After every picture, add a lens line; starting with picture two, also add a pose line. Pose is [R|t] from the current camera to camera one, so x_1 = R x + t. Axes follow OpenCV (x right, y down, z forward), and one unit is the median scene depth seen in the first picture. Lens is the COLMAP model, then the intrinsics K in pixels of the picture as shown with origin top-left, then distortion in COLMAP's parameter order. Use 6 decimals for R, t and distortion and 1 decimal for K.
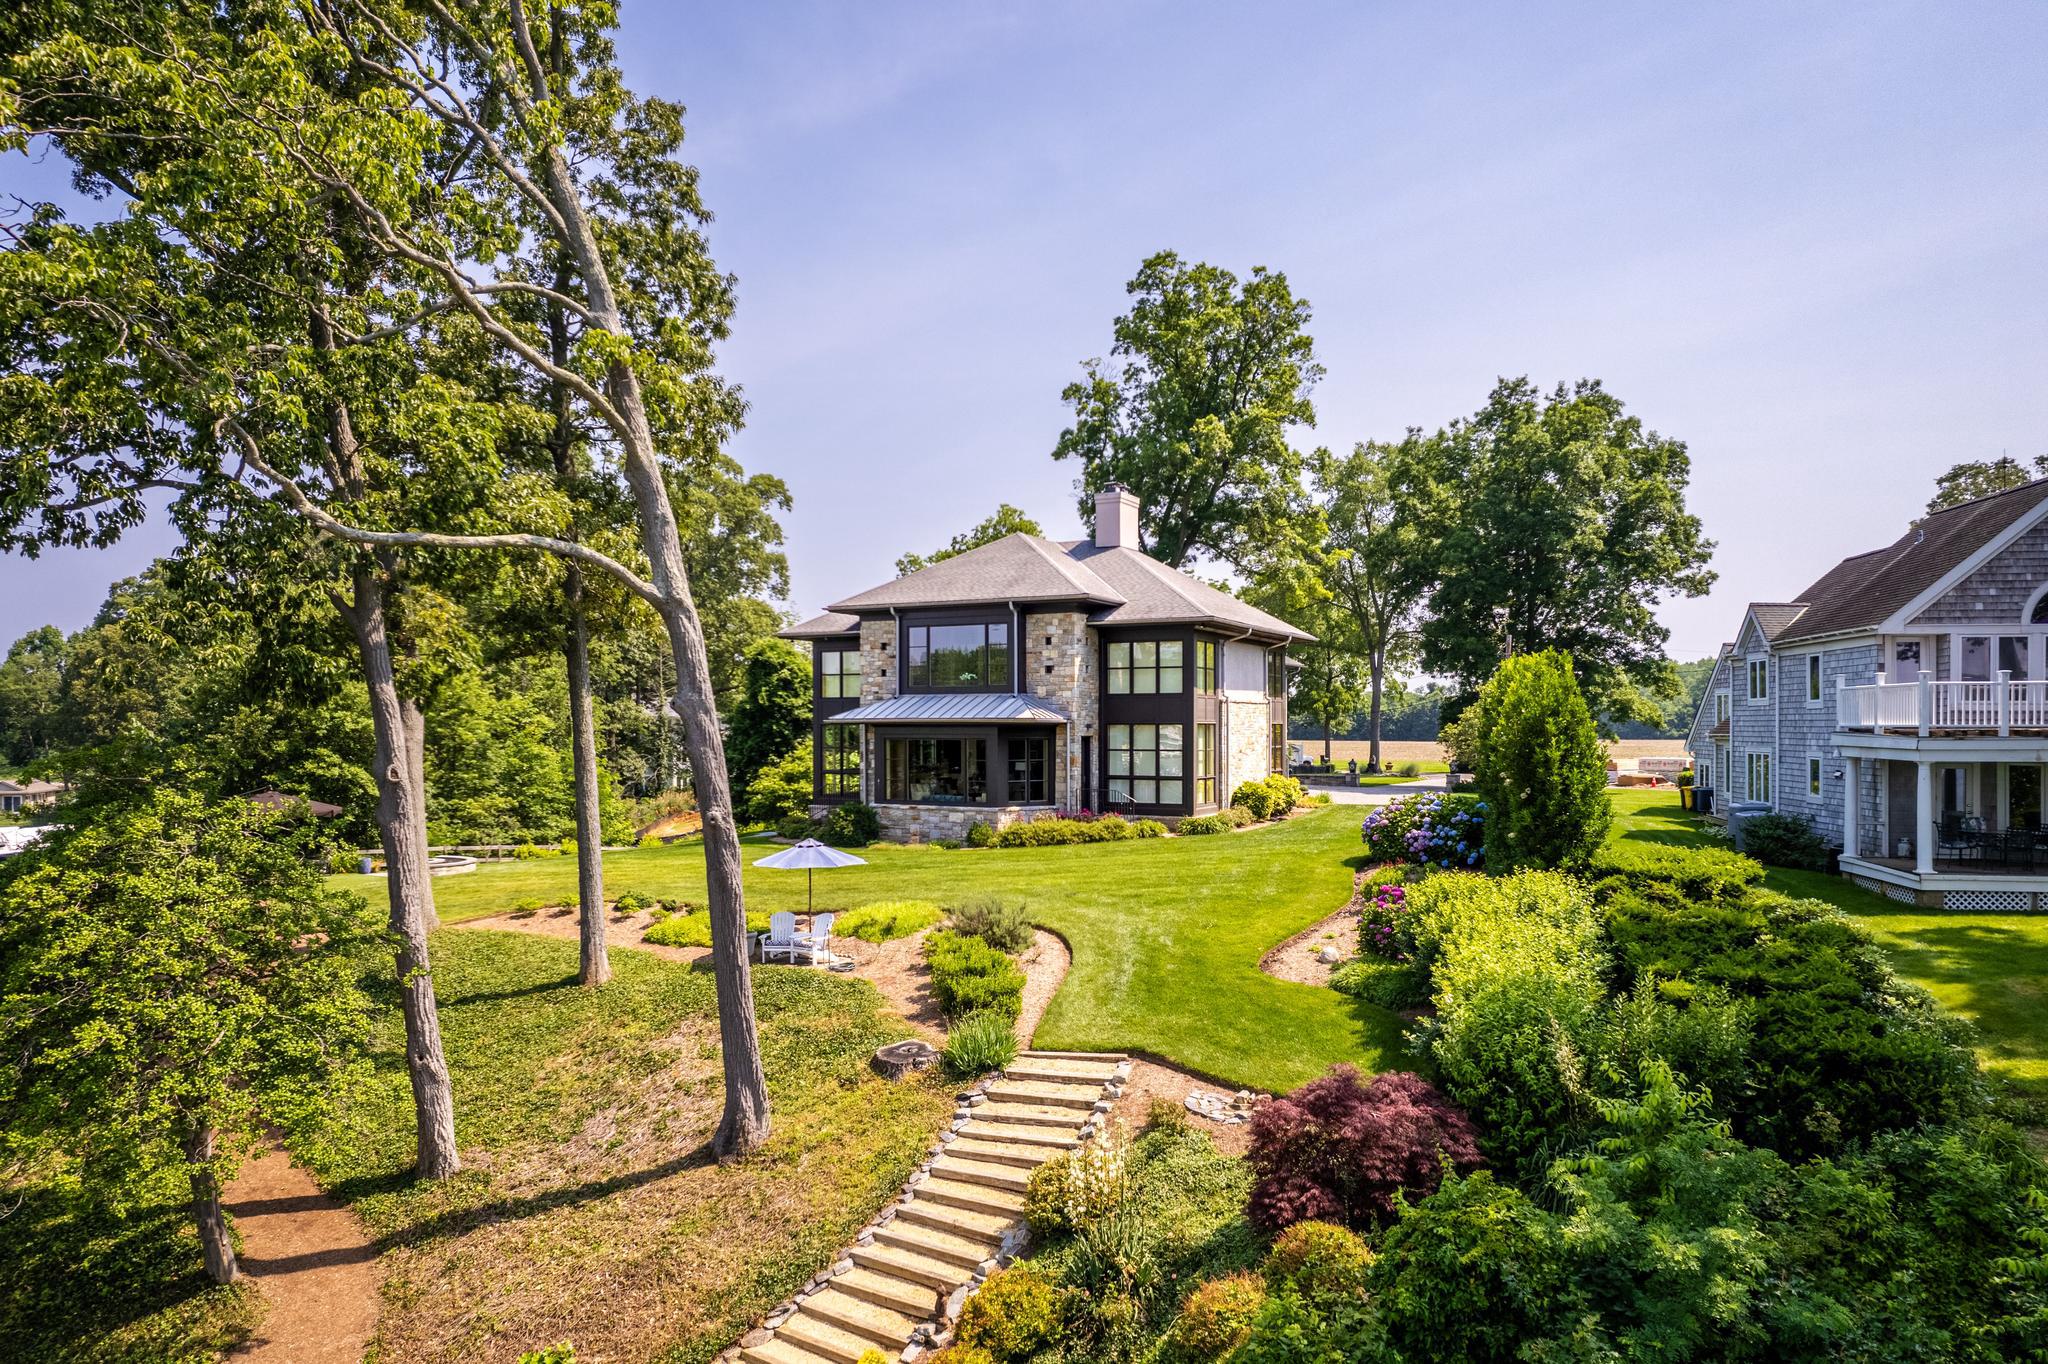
lens RADIAL K [[1311.9, 0, 1018.0], [0, 1311.9, 686.2], [0, 0, 1]] dist [-0.061116, 0.050105]
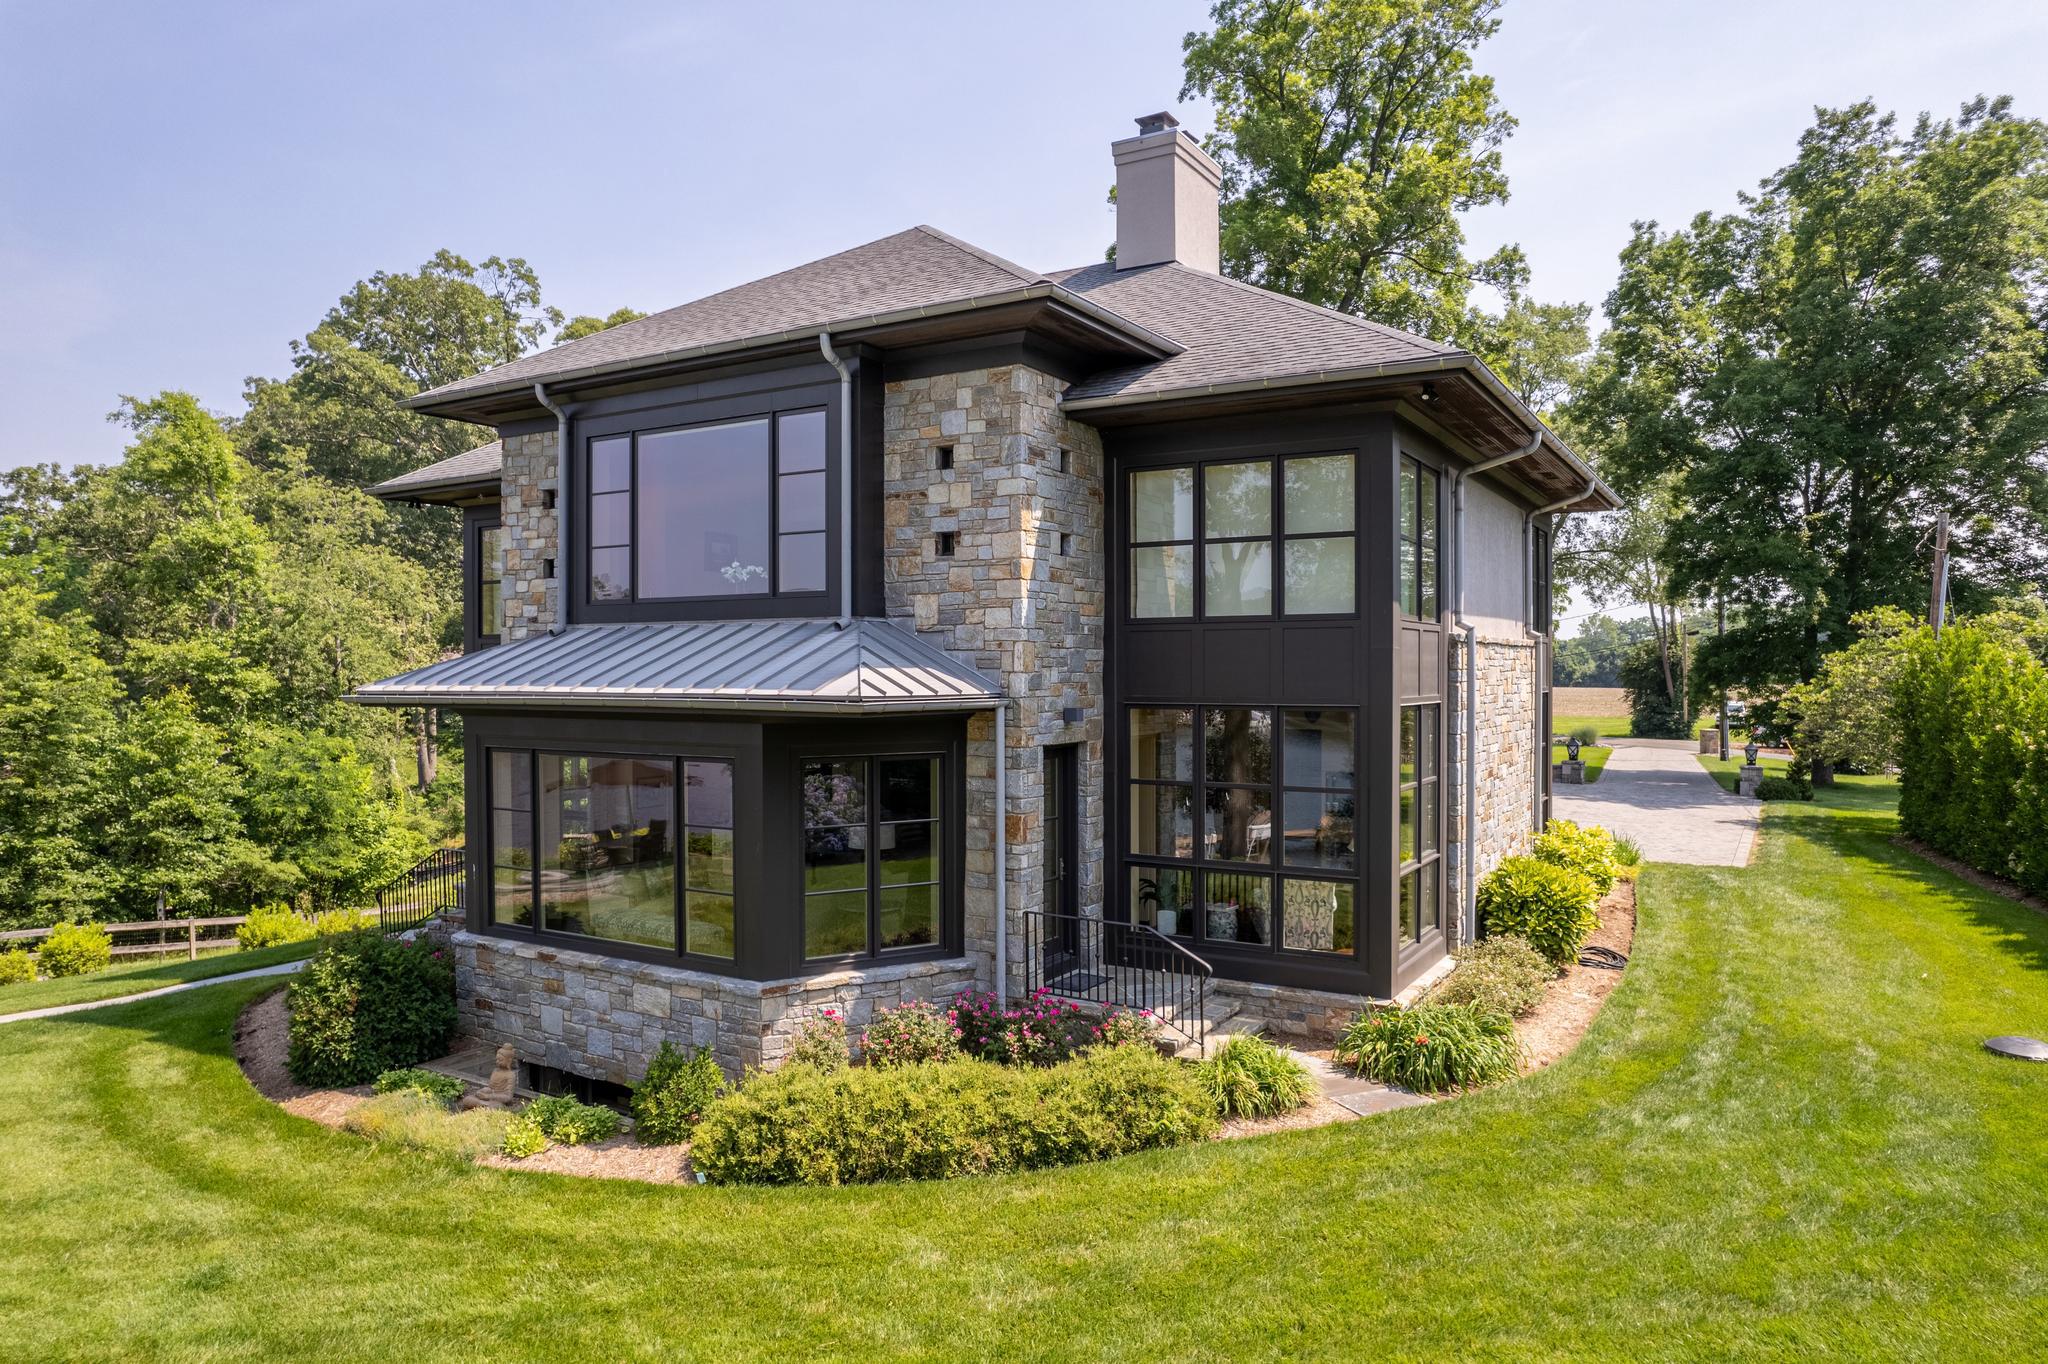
lens RADIAL K [[1311.9, 0, 1033.4], [0, 1311.9, 684.7], [0, 0, 1]] dist [-0.061116, 0.050105]
pose [[0.998699, -0.001104, -0.050979, 0.061355], [0.003302, 0.999068, 0.043049, 0.008418], [0.050884, -0.043161, 0.997771, 0.664982]]
